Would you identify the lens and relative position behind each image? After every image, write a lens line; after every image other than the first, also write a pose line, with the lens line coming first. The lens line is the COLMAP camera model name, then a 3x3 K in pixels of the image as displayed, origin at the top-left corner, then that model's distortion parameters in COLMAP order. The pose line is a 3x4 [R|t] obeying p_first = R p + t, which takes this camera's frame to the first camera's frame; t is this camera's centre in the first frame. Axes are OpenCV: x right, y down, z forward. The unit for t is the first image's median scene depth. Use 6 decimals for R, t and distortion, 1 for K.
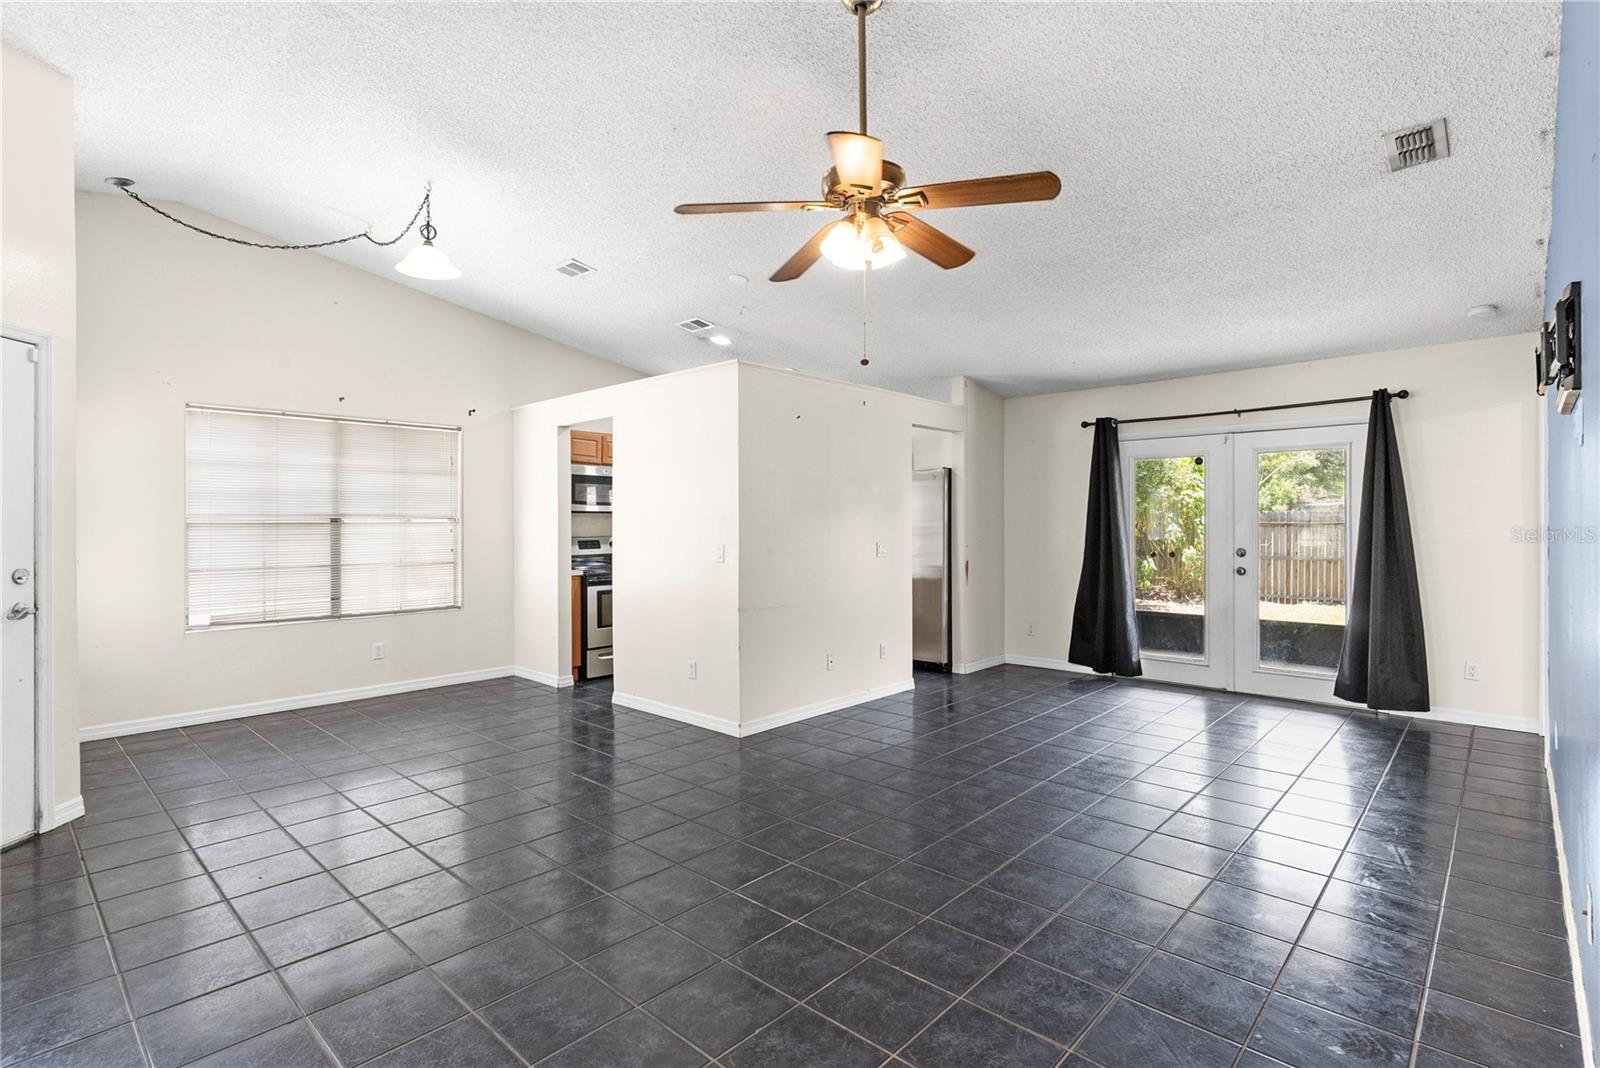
lens RADIAL K [[766.3, 0, 815.3], [0, 766.3, 530.3], [0, 0, 1]] dist [-0.000748, -0.000038]
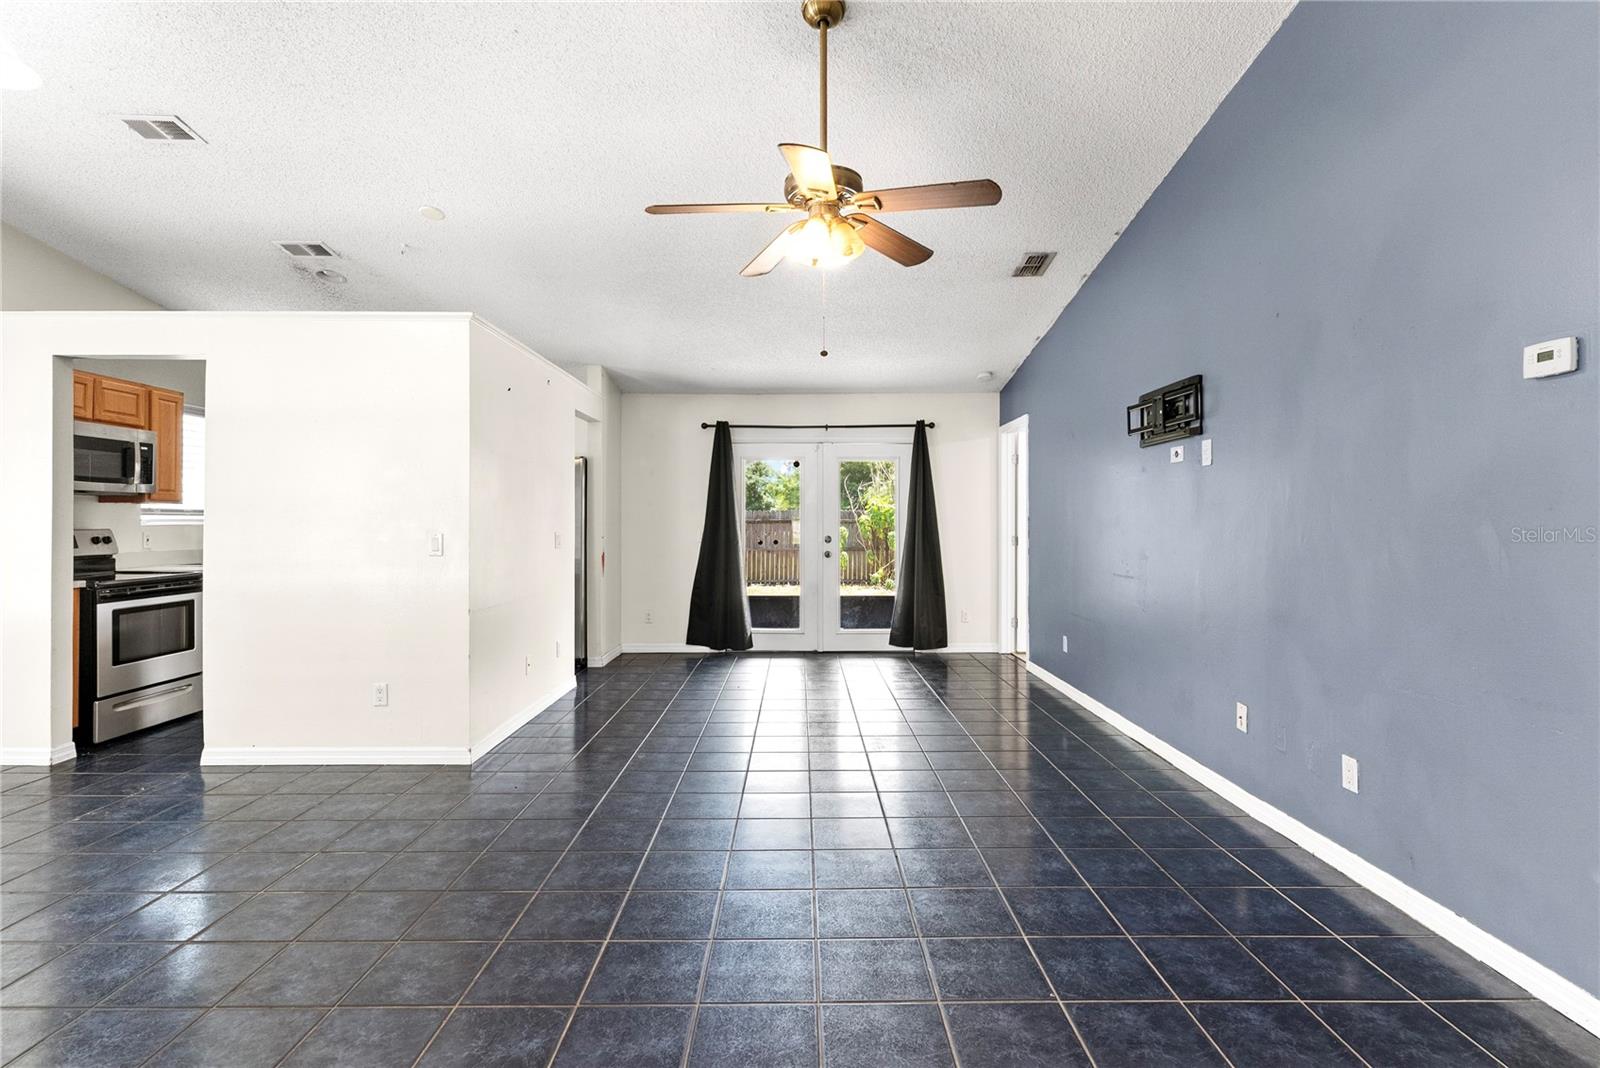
lens RADIAL K [[766.3, 0, 815.3], [0, 766.3, 530.3], [0, 0, 1]] dist [-0.000748, -0.000038]
pose [[0.728490, -0.004296, 0.685043, -0.334540], [0.002390, 0.999990, 0.003730, 0.009857], [-0.685052, -0.001080, 0.728493, 0.107595]]
